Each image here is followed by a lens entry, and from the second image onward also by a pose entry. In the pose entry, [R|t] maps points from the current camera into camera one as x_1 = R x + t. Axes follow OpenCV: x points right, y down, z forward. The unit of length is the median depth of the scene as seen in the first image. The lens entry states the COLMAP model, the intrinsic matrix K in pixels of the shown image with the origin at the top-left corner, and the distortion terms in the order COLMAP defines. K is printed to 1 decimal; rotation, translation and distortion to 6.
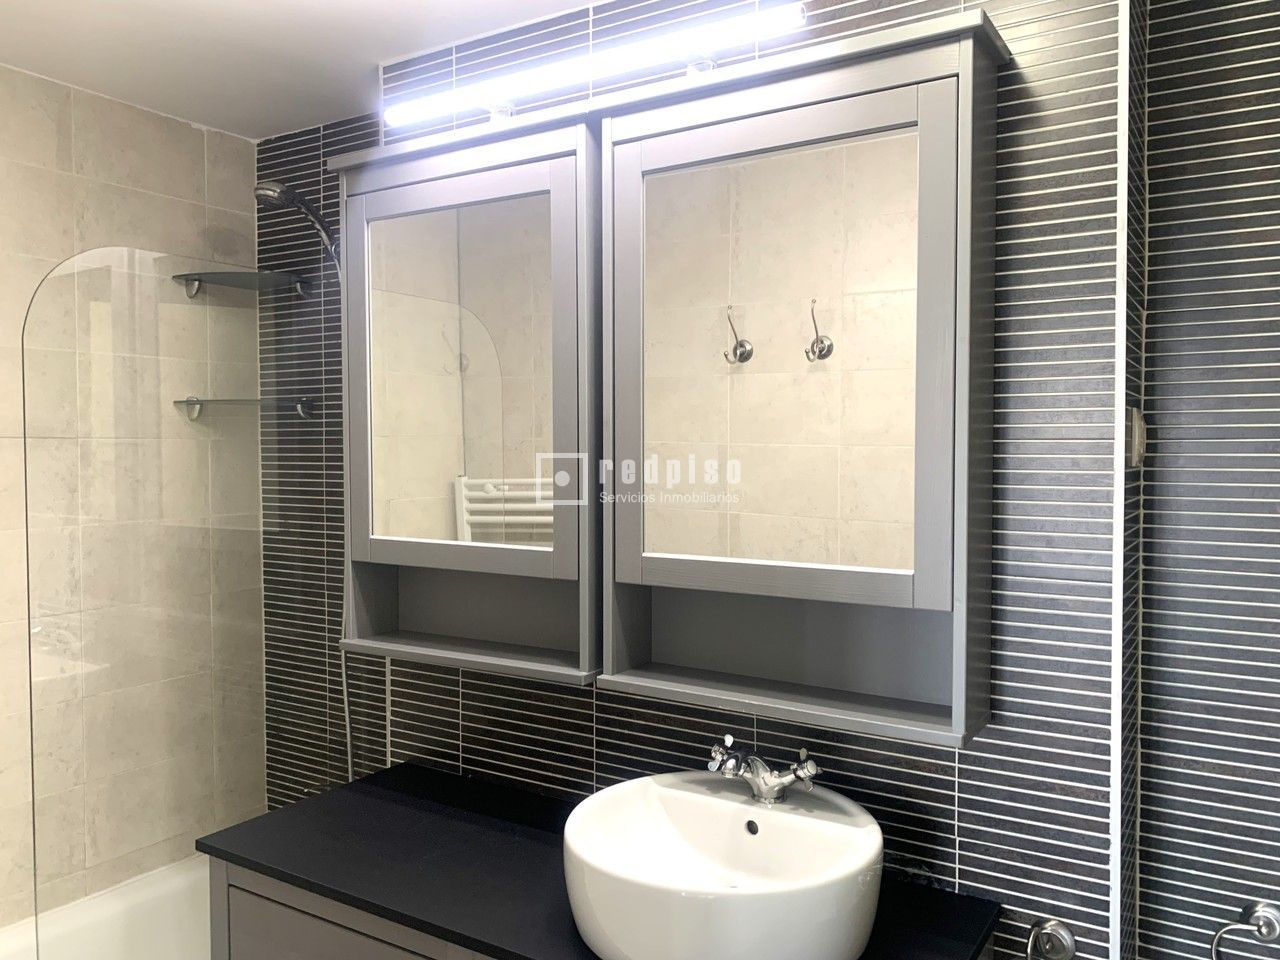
lens RADIAL K [[1019.3, 0, 640.0], [0, 1019.3, 480.0], [0, 0, 1]] dist [-0.003079, 0.009279]
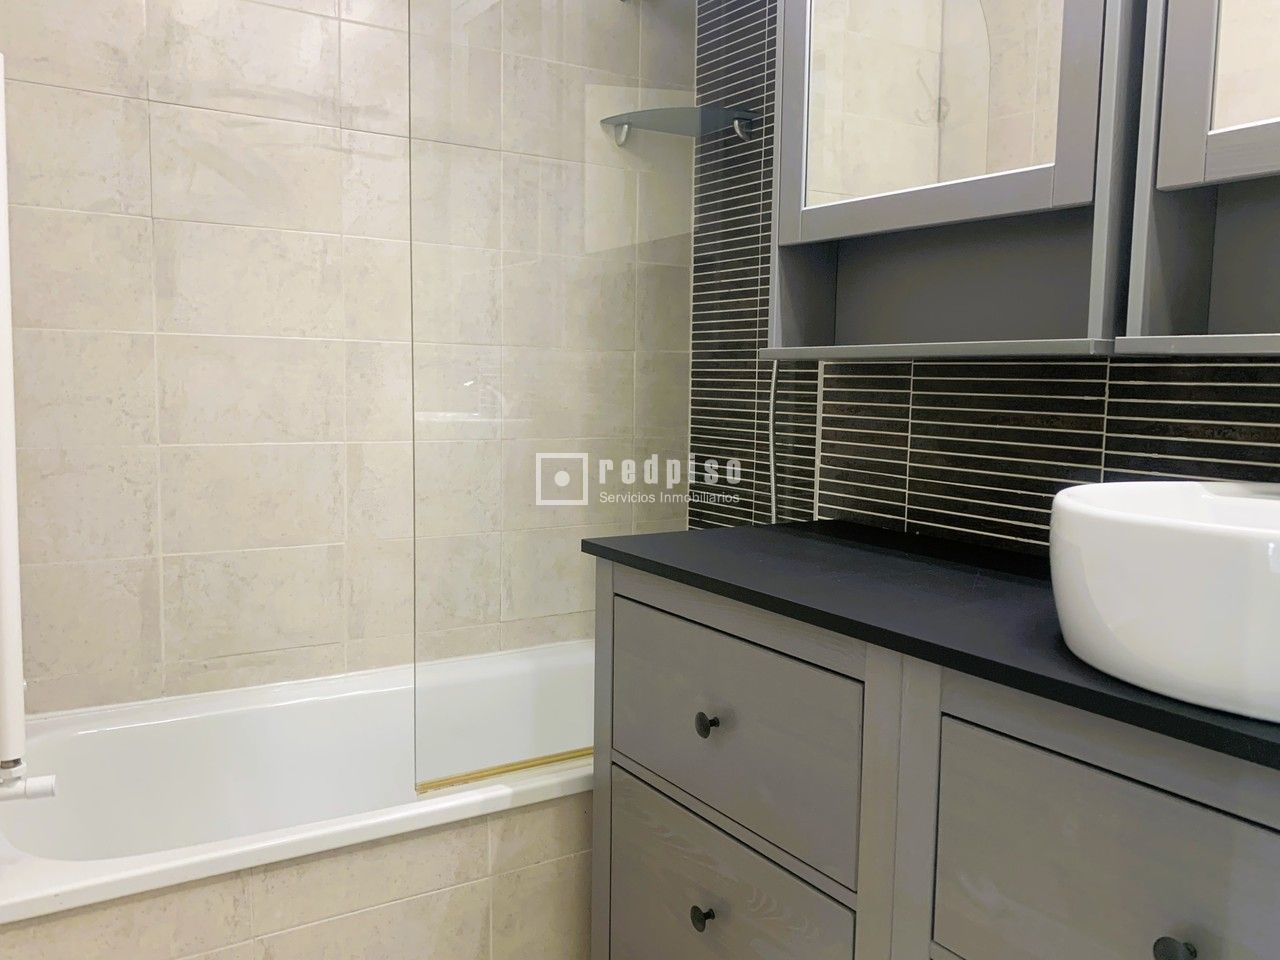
lens RADIAL K [[1087.1, 0, 640.0], [0, 1087.1, 480.0], [0, 0, 1]] dist [0.122223, -0.173972]
pose [[0.905116, 0.056898, -0.421341, -0.010286], [-0.030591, 0.997152, 0.068941, 0.190903], [0.424063, -0.049510, 0.904278, 0.161035]]
